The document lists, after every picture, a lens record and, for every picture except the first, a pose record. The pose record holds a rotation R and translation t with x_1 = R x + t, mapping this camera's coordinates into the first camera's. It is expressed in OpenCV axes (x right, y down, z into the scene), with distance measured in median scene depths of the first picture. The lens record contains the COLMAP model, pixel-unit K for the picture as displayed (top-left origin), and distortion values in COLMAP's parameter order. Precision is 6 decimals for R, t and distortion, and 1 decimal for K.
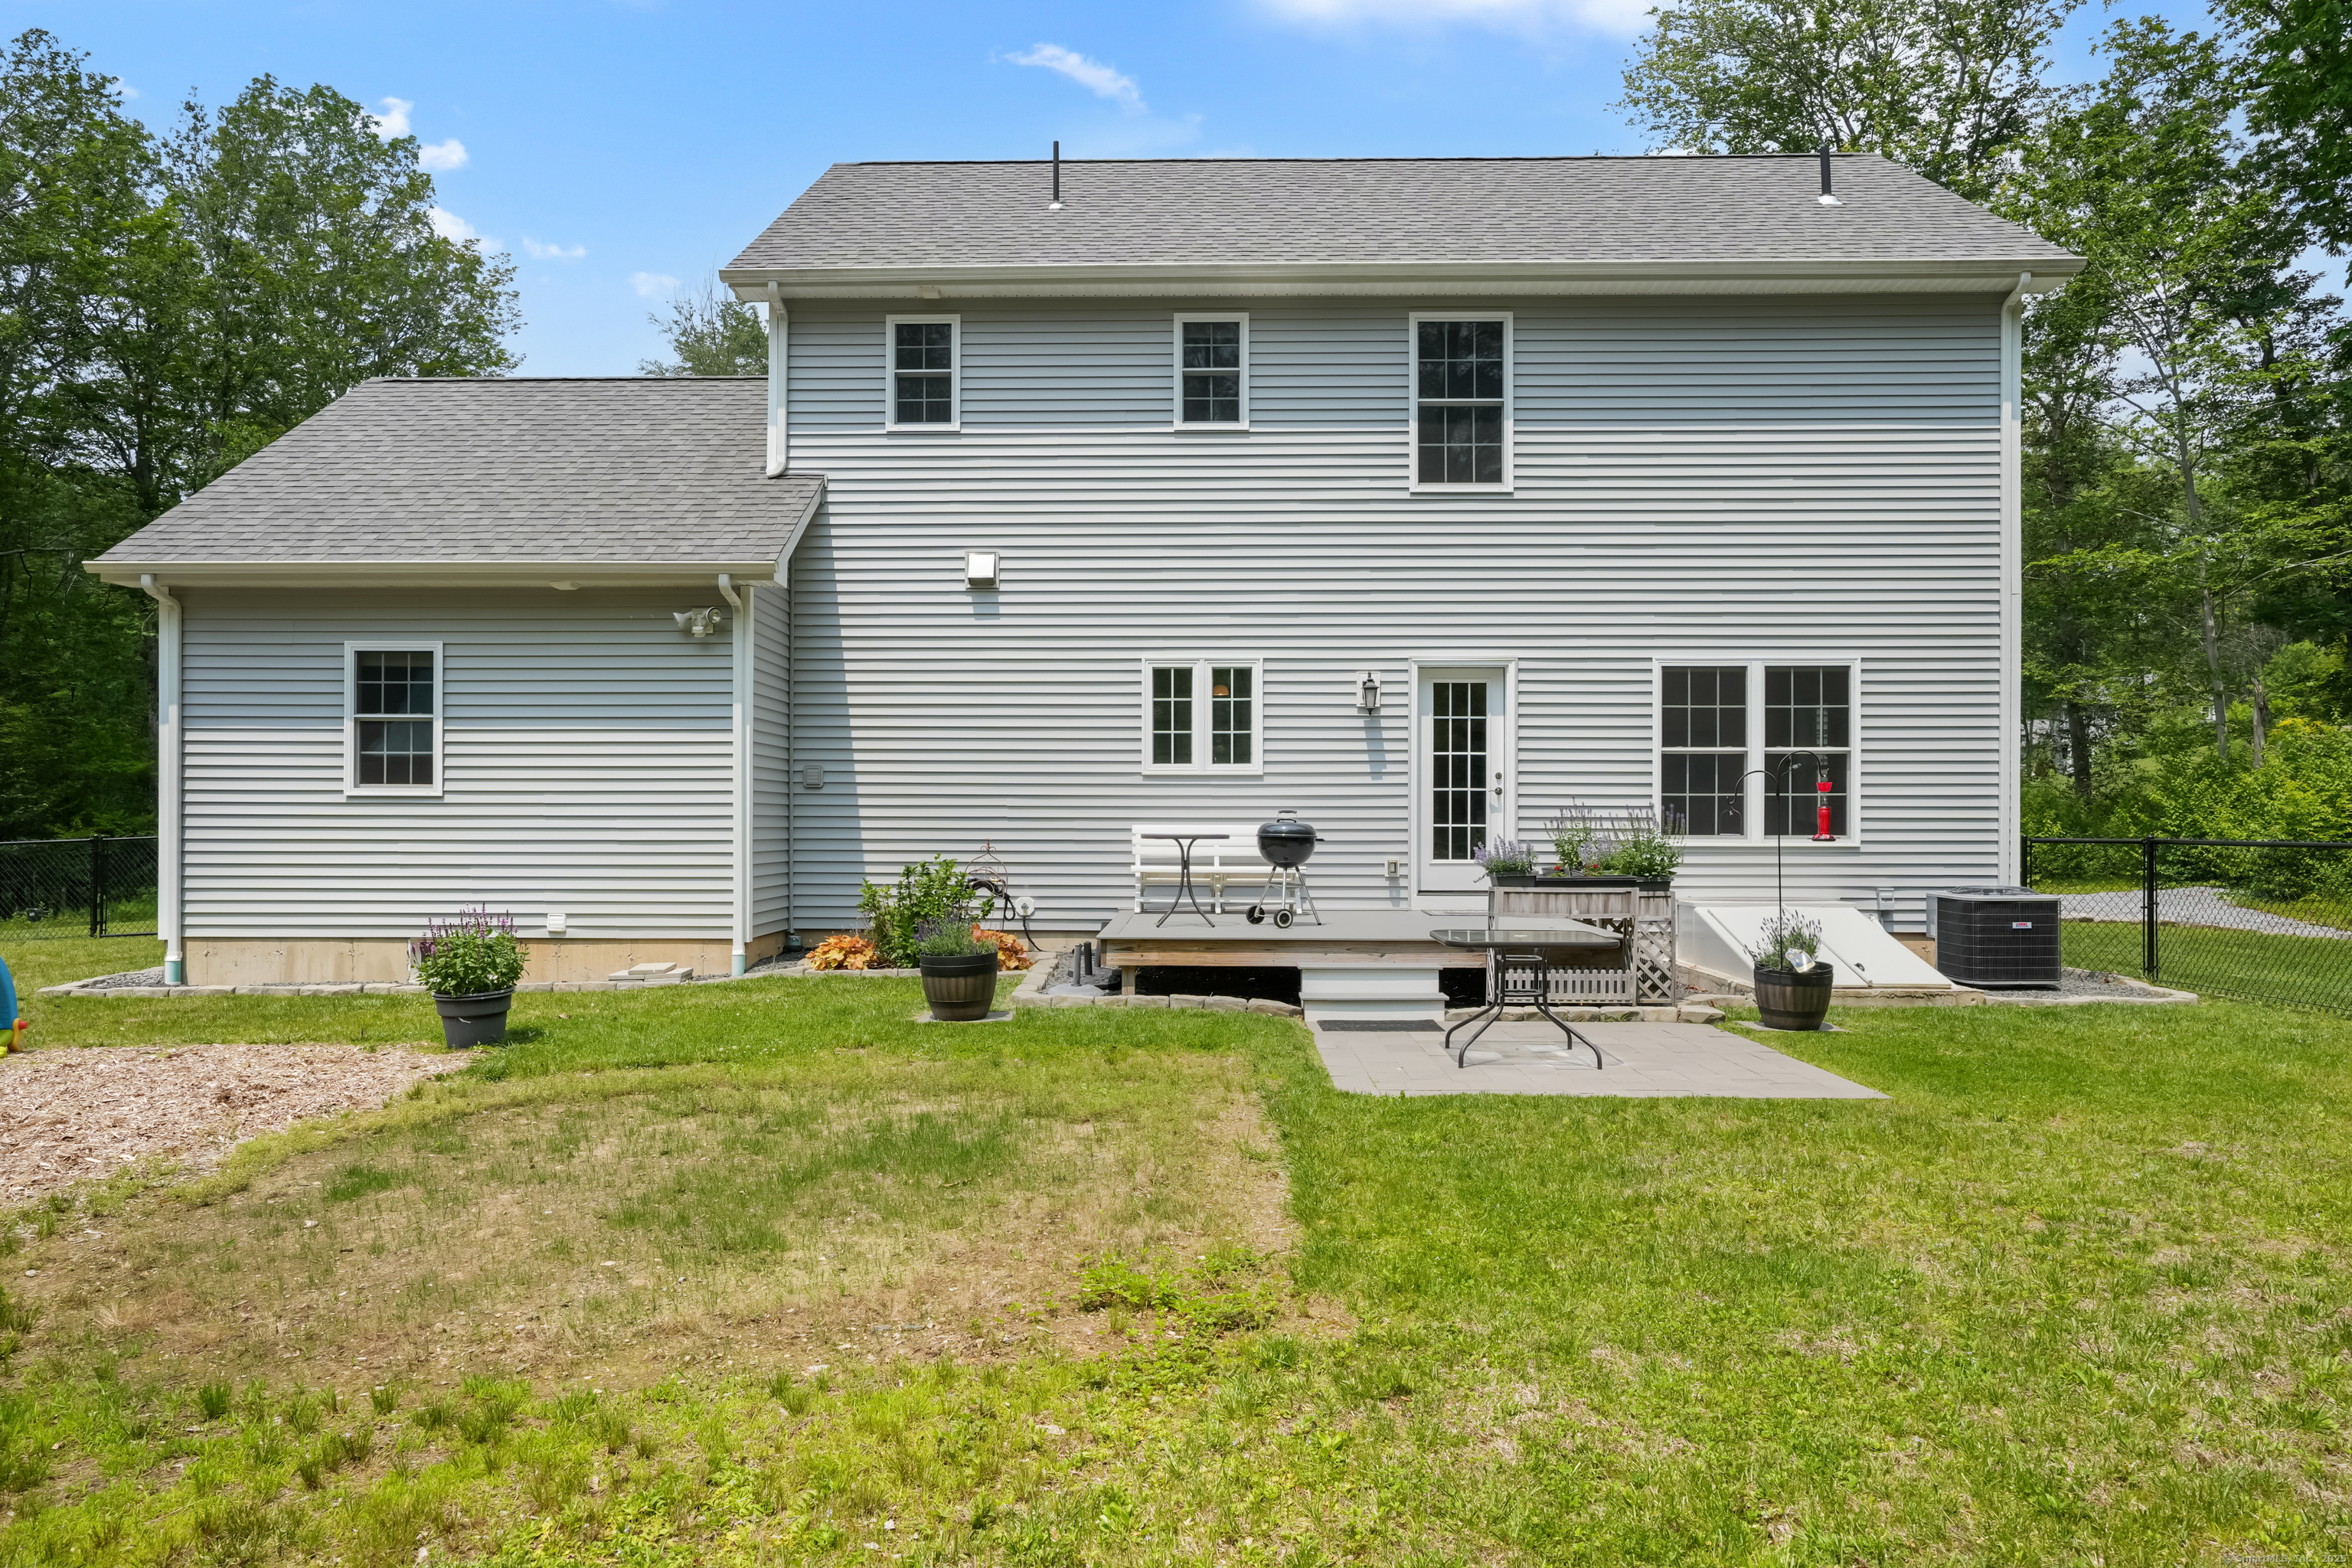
lens RADIAL K [[1518.9, 0, 1177.0], [0, 1518.9, 808.8], [0, 0, 1]] dist [-0.001969, 0.000099]
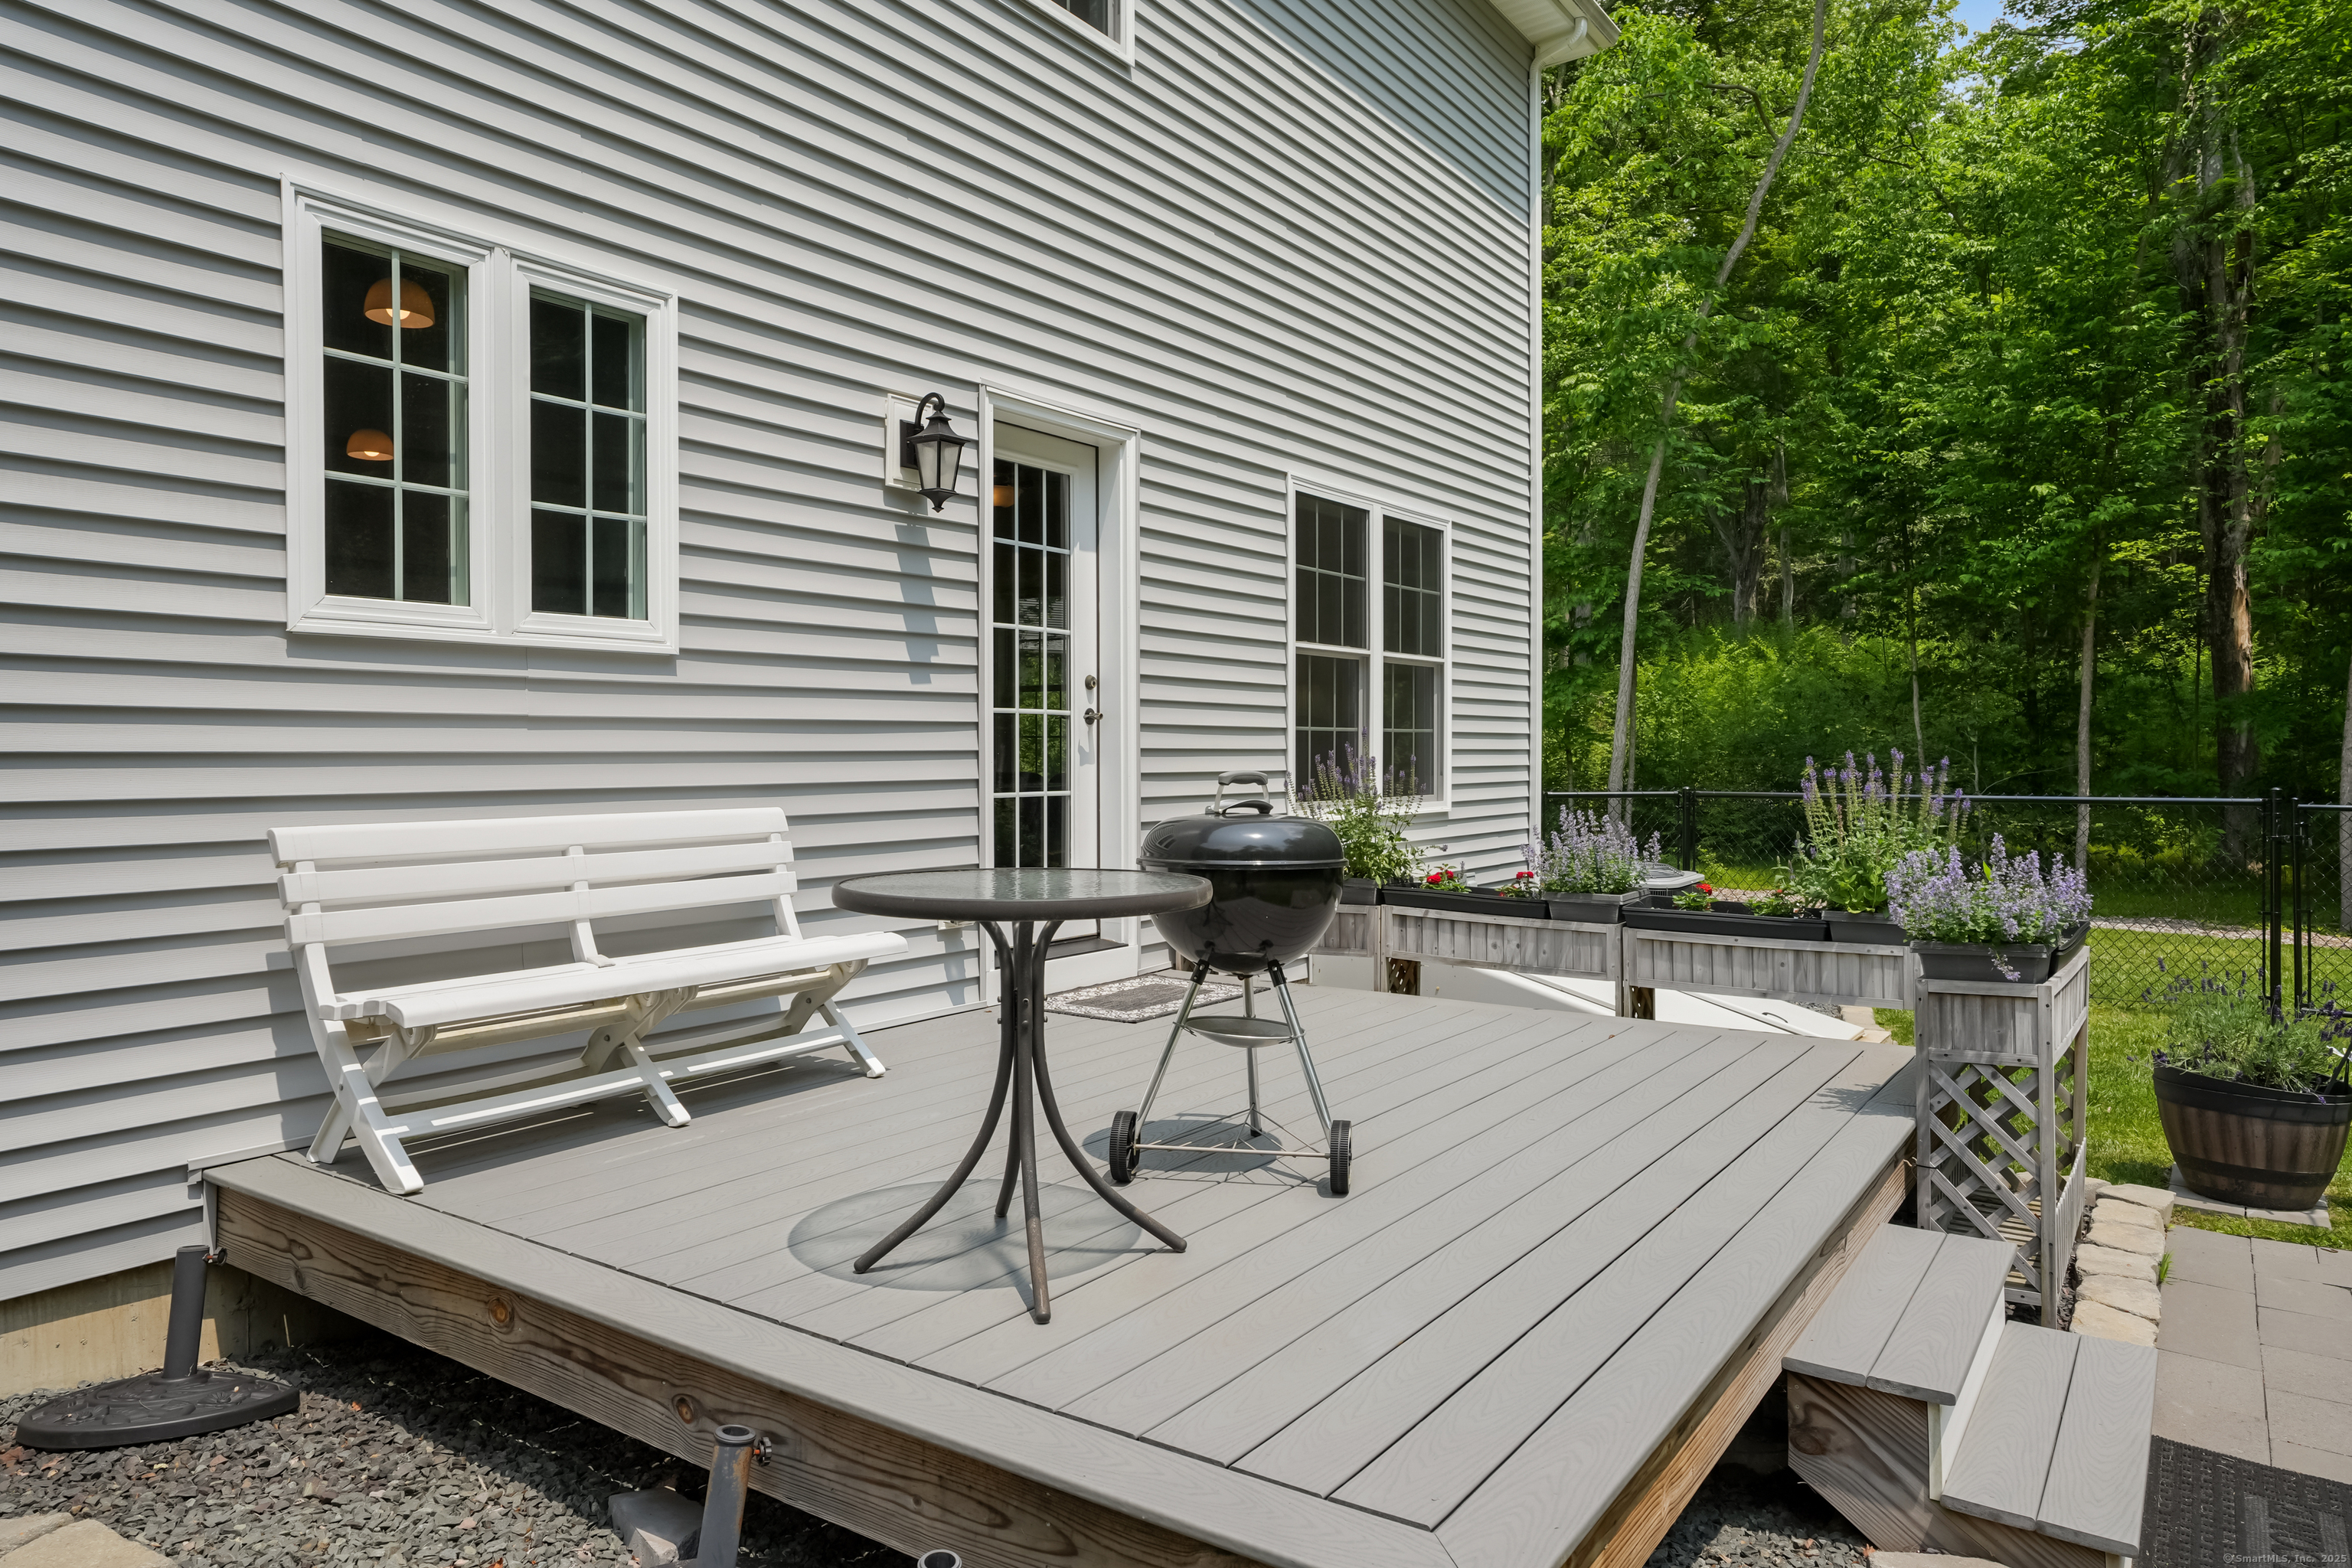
lens RADIAL K [[1518.9, 0, 1170.3], [0, 1518.9, 765.4], [0, 0, 1]] dist [-0.001969, 0.000099]
pose [[0.562327, -0.010891, 0.826843, -0.152816], [-0.004153, 0.999863, 0.015994, -0.004495], [-0.826905, -0.012427, 0.562205, 0.728998]]
